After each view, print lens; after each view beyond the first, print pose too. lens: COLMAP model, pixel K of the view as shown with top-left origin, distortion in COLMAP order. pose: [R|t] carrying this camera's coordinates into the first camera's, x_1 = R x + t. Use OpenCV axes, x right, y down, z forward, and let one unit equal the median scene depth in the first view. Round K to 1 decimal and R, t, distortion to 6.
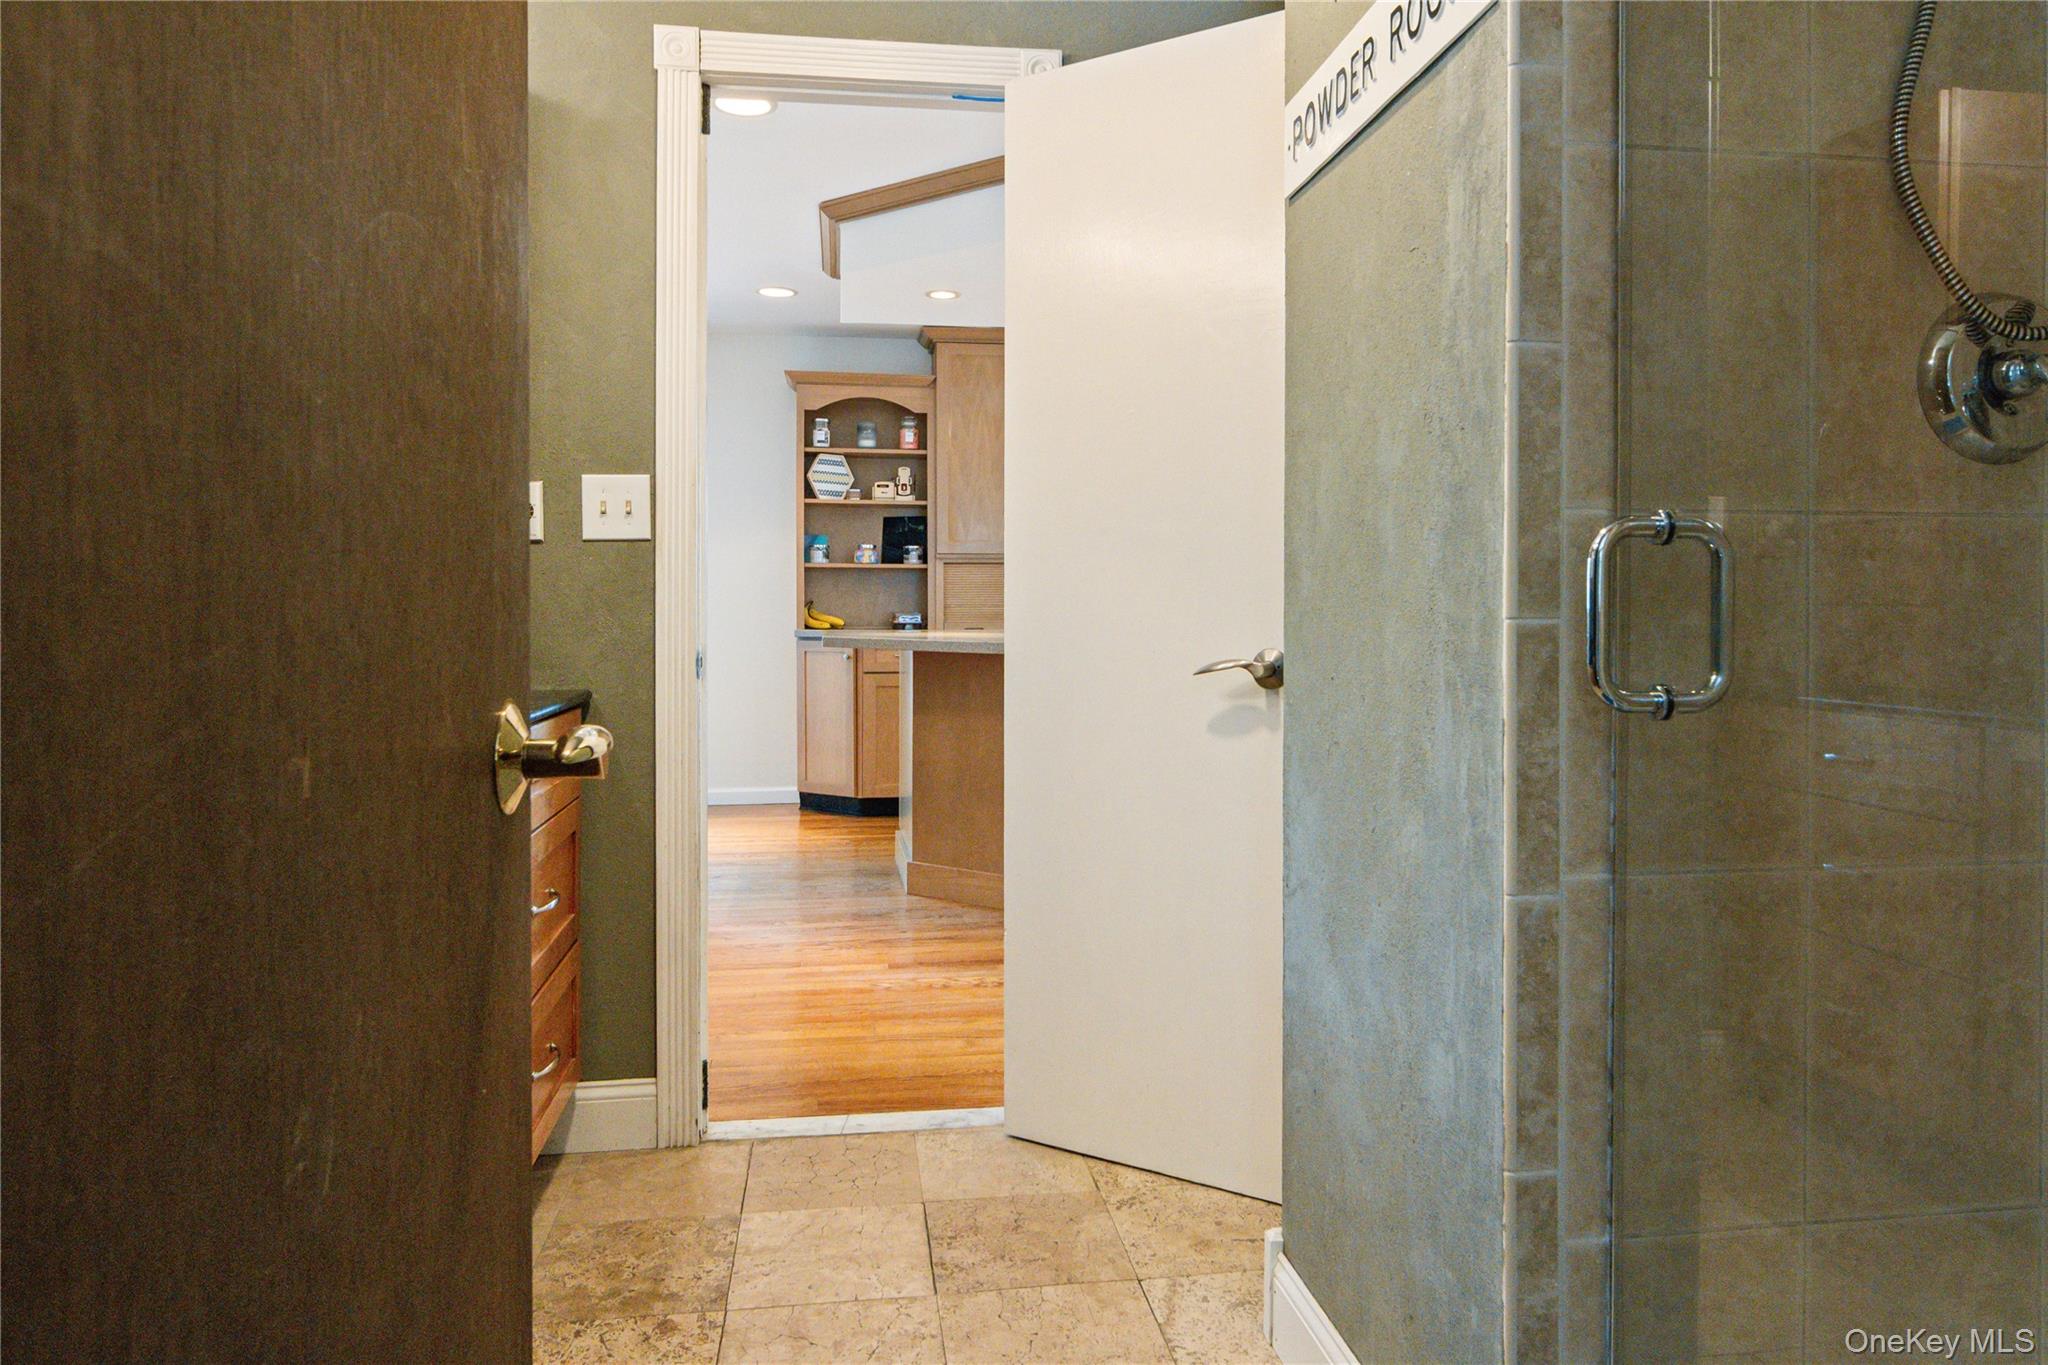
lens RADIAL K [[1302.5, 0, 1024.0], [0, 1302.5, 682.5], [0, 0, 1]] dist [-0.029942, 0.001485]
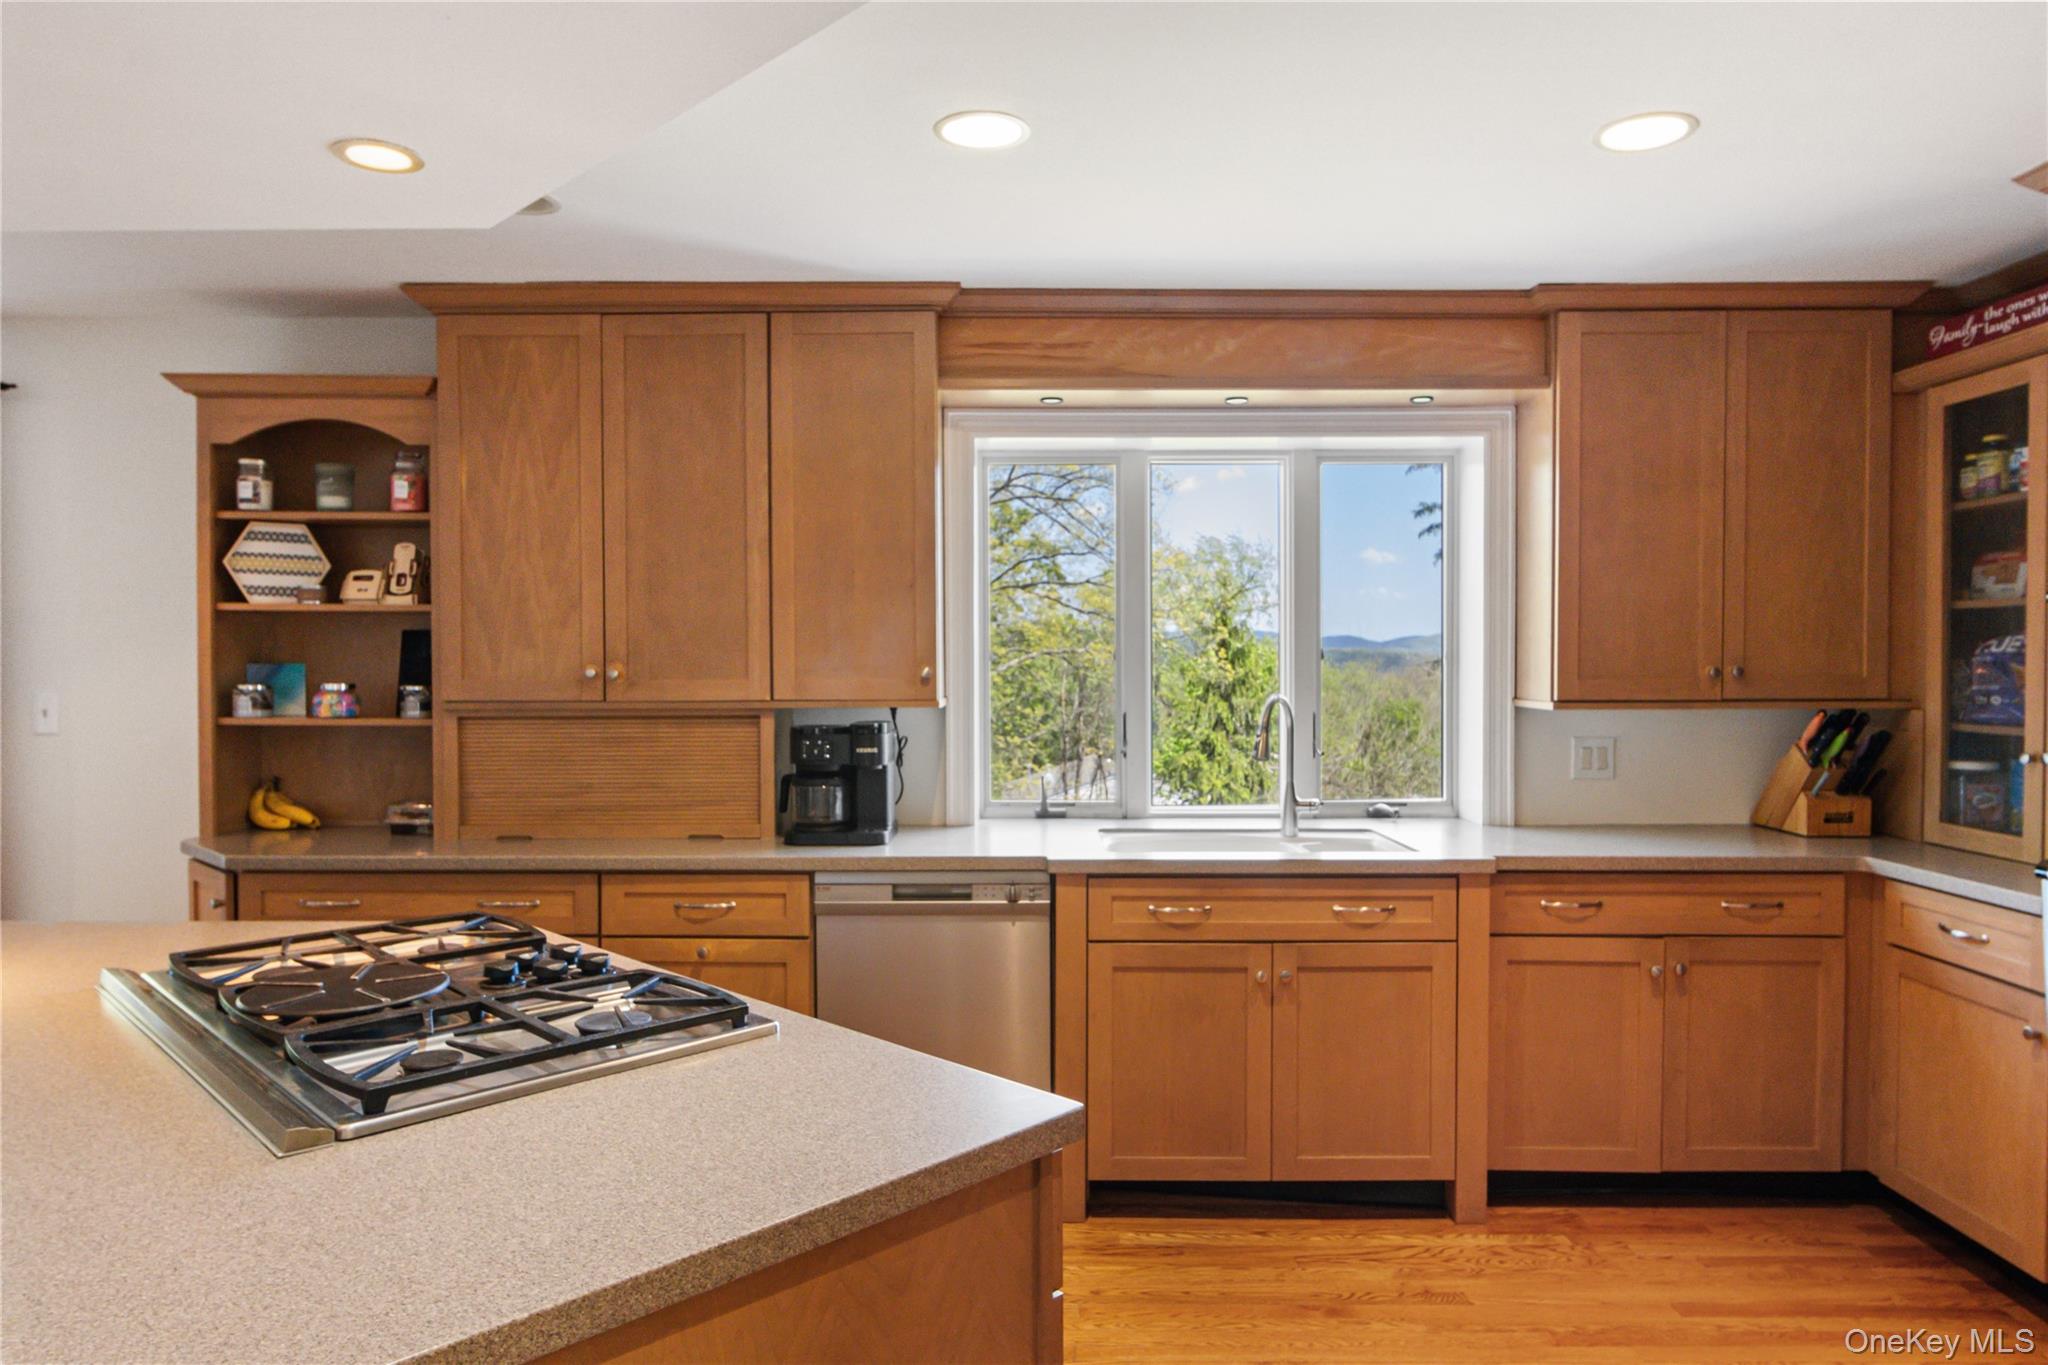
lens RADIAL K [[1297.8, 0, 1024.0], [0, 1297.8, 682.5], [0, 0, 1]] dist [-0.012921, 0.000400]
pose [[0.991931, -0.001686, -0.126764, 0.242094], [-0.003828, 0.999057, -0.043244, -0.084048], [0.126717, 0.043380, 0.990990, 0.493229]]
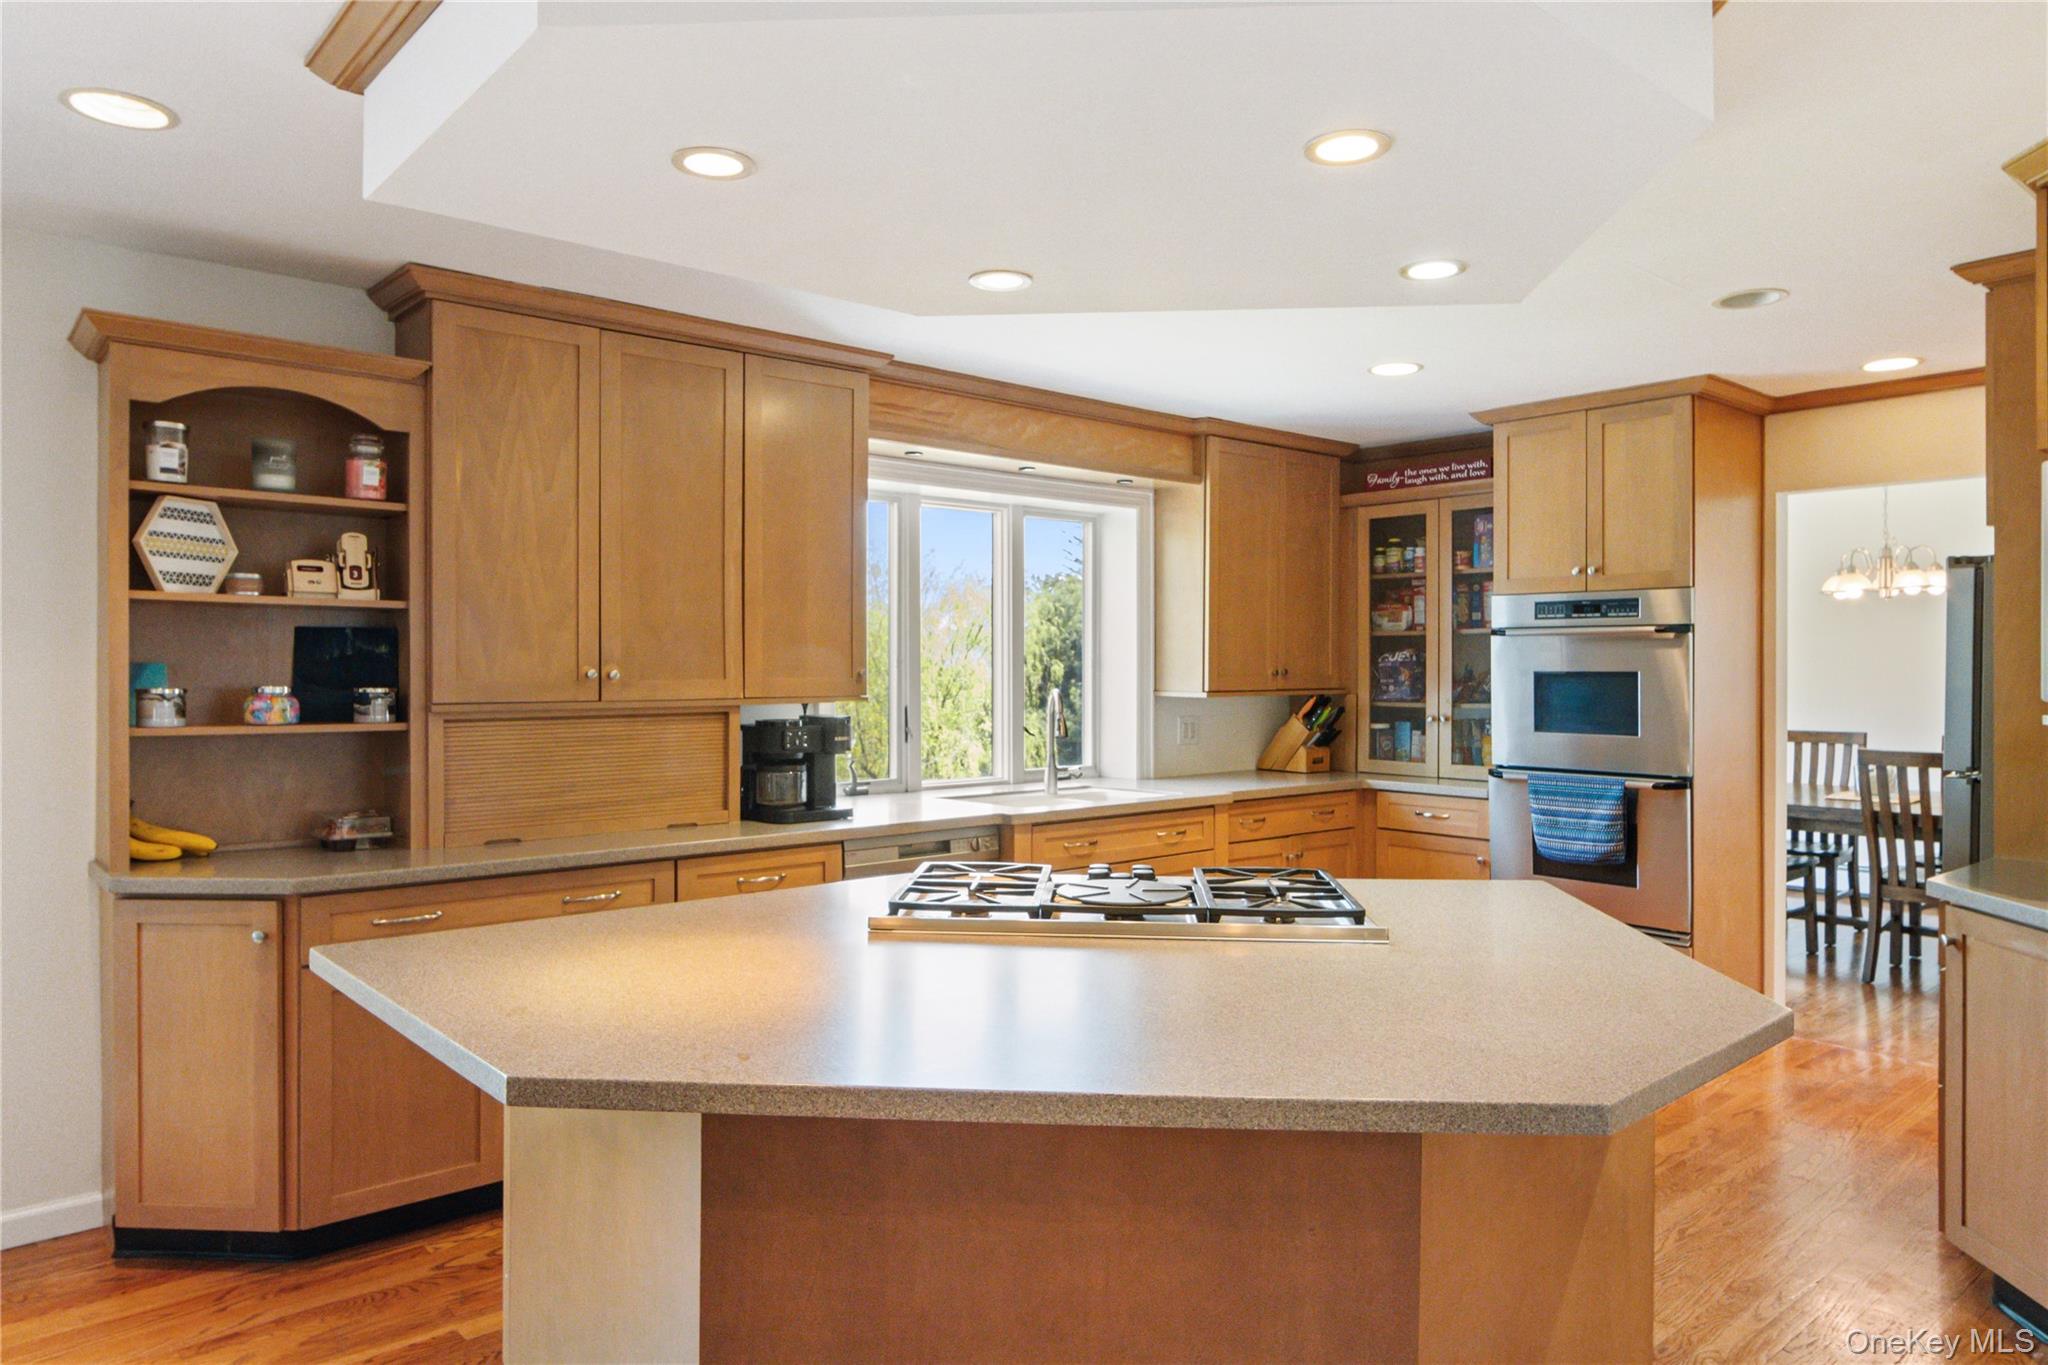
lens RADIAL K [[1302.5, 0, 1024.0], [0, 1302.5, 682.5], [0, 0, 1]] dist [-0.029942, 0.001485]
pose [[0.828706, -0.007697, 0.559631, -0.159431], [0.033516, 0.998793, -0.035895, -0.080698], [-0.558680, 0.048503, 0.827964, 0.440384]]
